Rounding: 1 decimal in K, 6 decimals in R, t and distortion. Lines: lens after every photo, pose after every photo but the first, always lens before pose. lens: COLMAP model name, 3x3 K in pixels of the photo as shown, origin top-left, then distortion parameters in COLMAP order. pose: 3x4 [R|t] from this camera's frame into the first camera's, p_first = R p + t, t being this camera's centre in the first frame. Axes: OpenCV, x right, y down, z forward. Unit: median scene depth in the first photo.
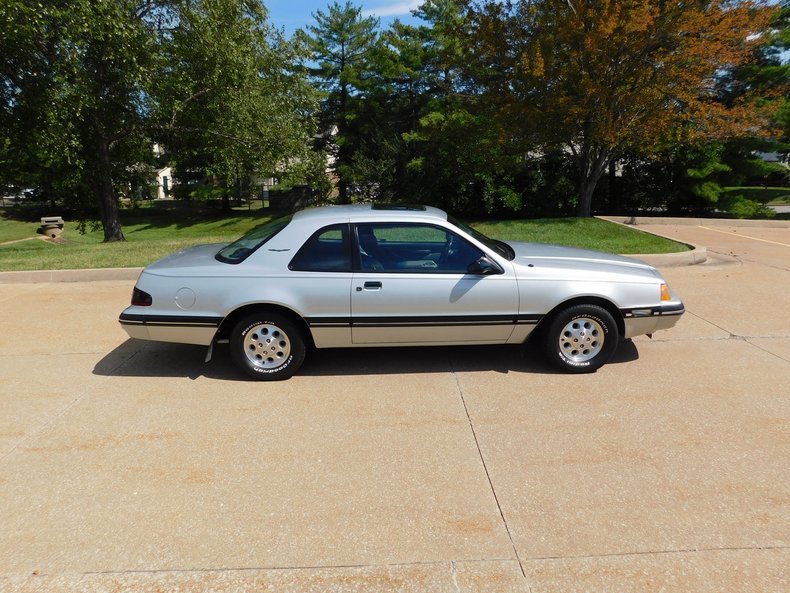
lens RADIAL K [[519.4, 0, 396.3], [0, 519.4, 296.3], [0, 0, 1]] dist [-0.078282, 0.060878]
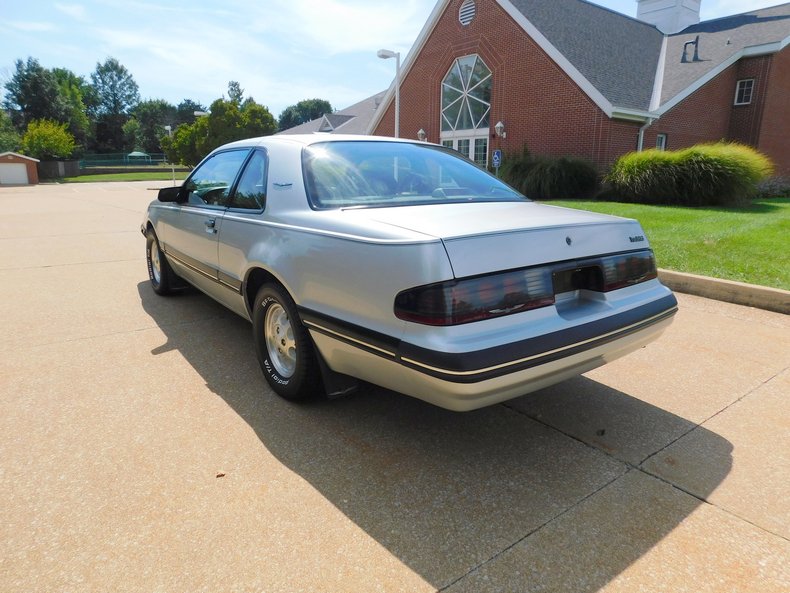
lens RADIAL K [[519.4, 0, 396.3], [0, 519.4, 296.3], [0, 0, 1]] dist [-0.078282, 0.060878]
pose [[-0.578468, -0.197809, 0.791357, -0.798726], [0.193599, 0.909138, 0.368766, -0.242288], [-0.792398, 0.366525, -0.487612, 1.502632]]
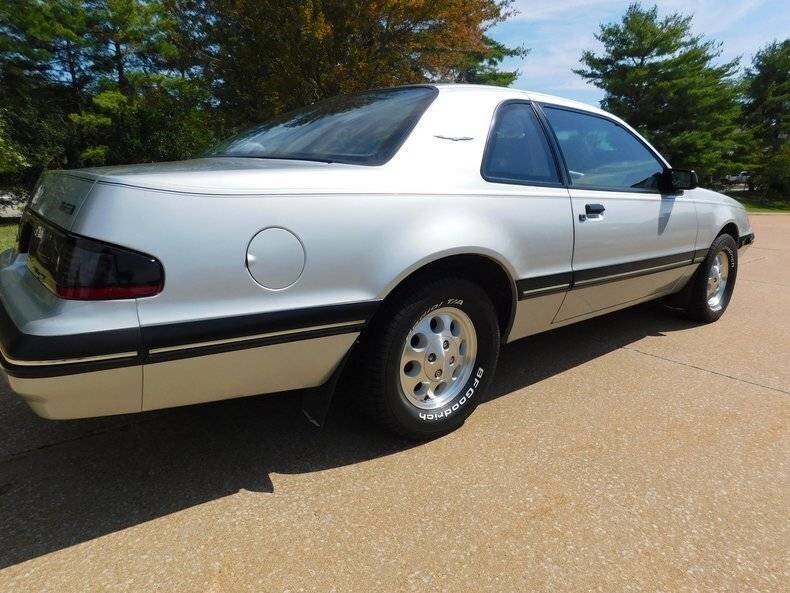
lens RADIAL K [[519.4, 0, 396.3], [0, 519.4, 296.3], [0, 0, 1]] dist [-0.078282, 0.060878]
pose [[0.795734, -0.114627, 0.594700, -0.520840], [0.126562, 0.991719, 0.021805, 0.029002], [-0.592274, 0.057915, 0.803652, 0.644963]]
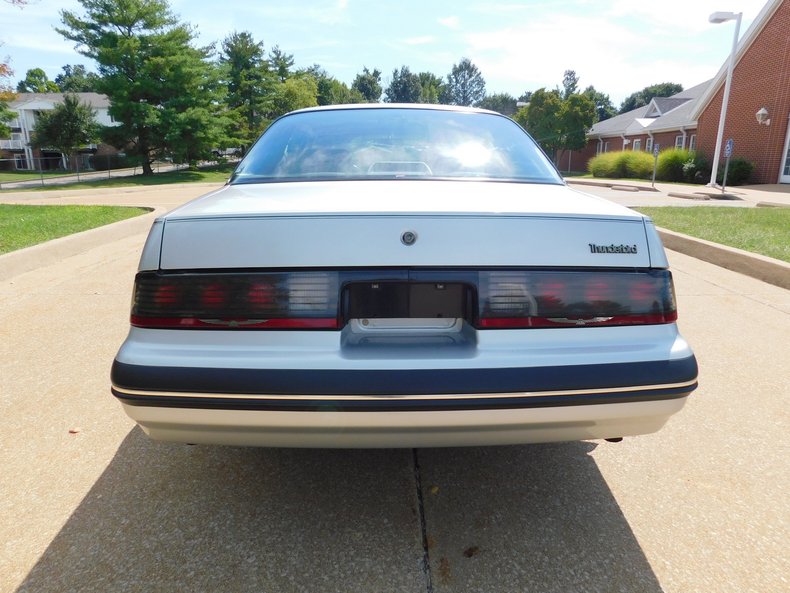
lens RADIAL K [[519.4, 0, 396.3], [0, 519.4, 296.3], [0, 0, 1]] dist [-0.078282, 0.060878]
pose [[0.000935, -0.255402, 0.966834, -0.806827], [0.244822, 0.937470, 0.247409, -0.123092], [-0.969567, 0.236471, 0.063405, 1.108444]]
